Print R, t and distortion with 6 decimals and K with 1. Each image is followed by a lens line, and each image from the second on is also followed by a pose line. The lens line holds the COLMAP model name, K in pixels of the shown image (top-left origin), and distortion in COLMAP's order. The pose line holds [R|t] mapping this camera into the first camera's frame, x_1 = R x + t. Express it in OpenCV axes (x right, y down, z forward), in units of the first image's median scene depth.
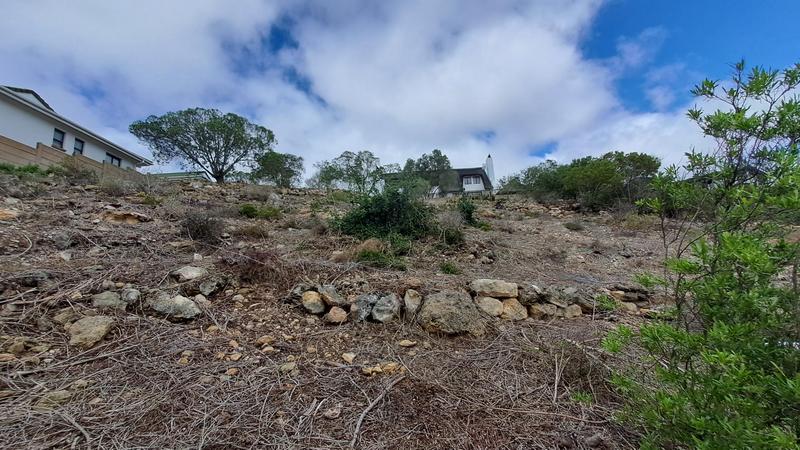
lens RADIAL K [[315.9, 0, 410.7], [0, 315.9, 226.4], [0, 0, 1]] dist [-0.011166, 0.003904]
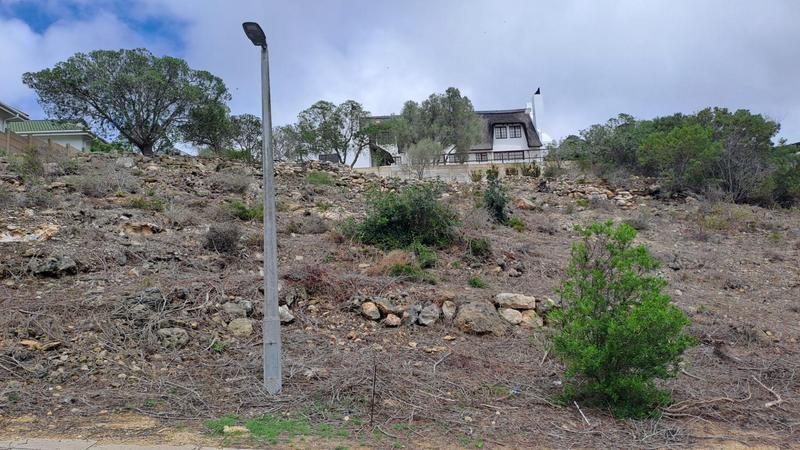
lens RADIAL K [[575.7, 0, 428.9], [0, 575.7, 187.4], [0, 0, 1]] dist [0.069286, -0.064943]
pose [[0.998554, 0.013124, 0.052122, -0.136411], [-0.012390, 0.999820, -0.014364, -0.149925], [-0.052301, 0.013698, 0.998537, -0.892253]]
